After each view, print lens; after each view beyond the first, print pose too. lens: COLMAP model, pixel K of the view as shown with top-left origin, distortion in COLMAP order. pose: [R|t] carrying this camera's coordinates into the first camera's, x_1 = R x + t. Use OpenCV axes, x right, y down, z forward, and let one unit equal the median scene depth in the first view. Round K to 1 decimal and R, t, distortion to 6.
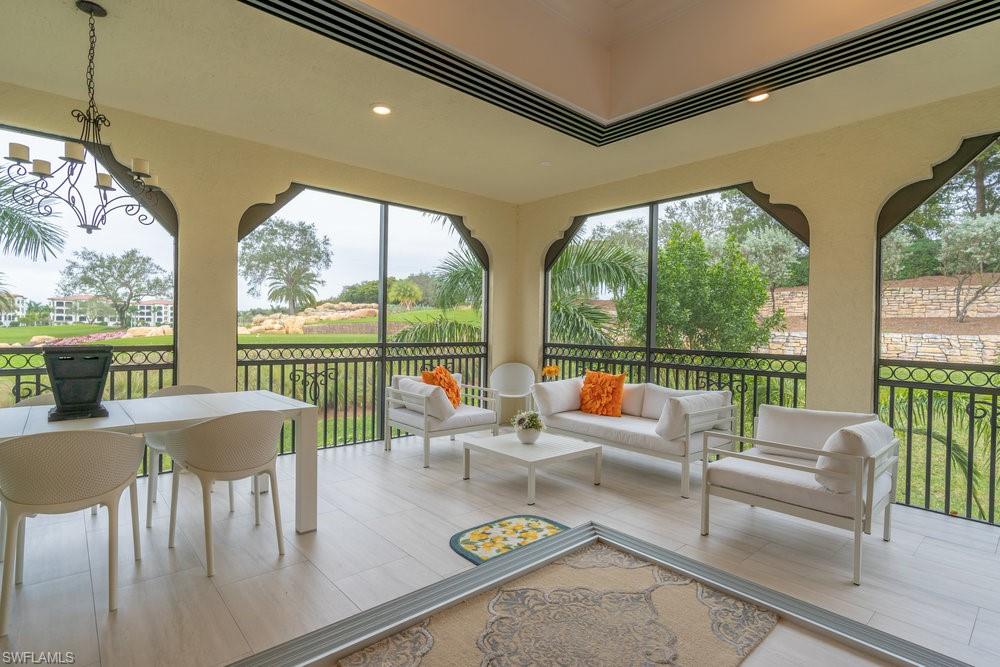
lens RADIAL K [[494.2, 0, 489.7], [0, 494.2, 332.9], [0, 0, 1]] dist [0.000692, 0.000063]
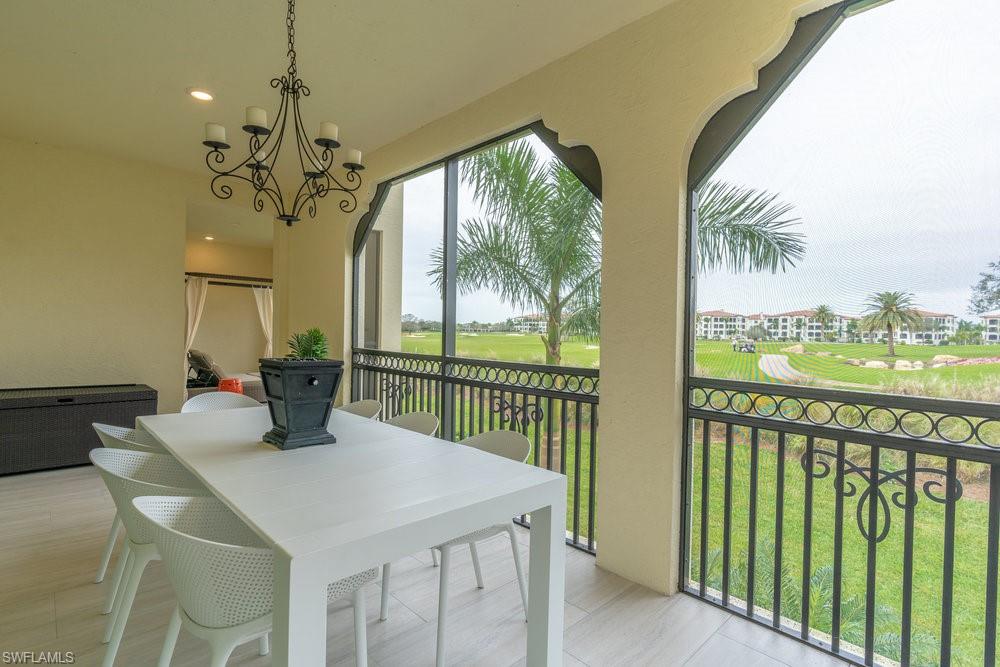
lens RADIAL K [[483.9, 0, 493.1], [0, 483.9, 333.5], [0, 0, 1]] dist [0.000482, 0.000392]
pose [[0.045170, -0.005001, -0.998967, 0.011970], [-0.032373, 0.999455, -0.006467, -0.013070], [0.998455, 0.032631, 0.044983, 0.682291]]
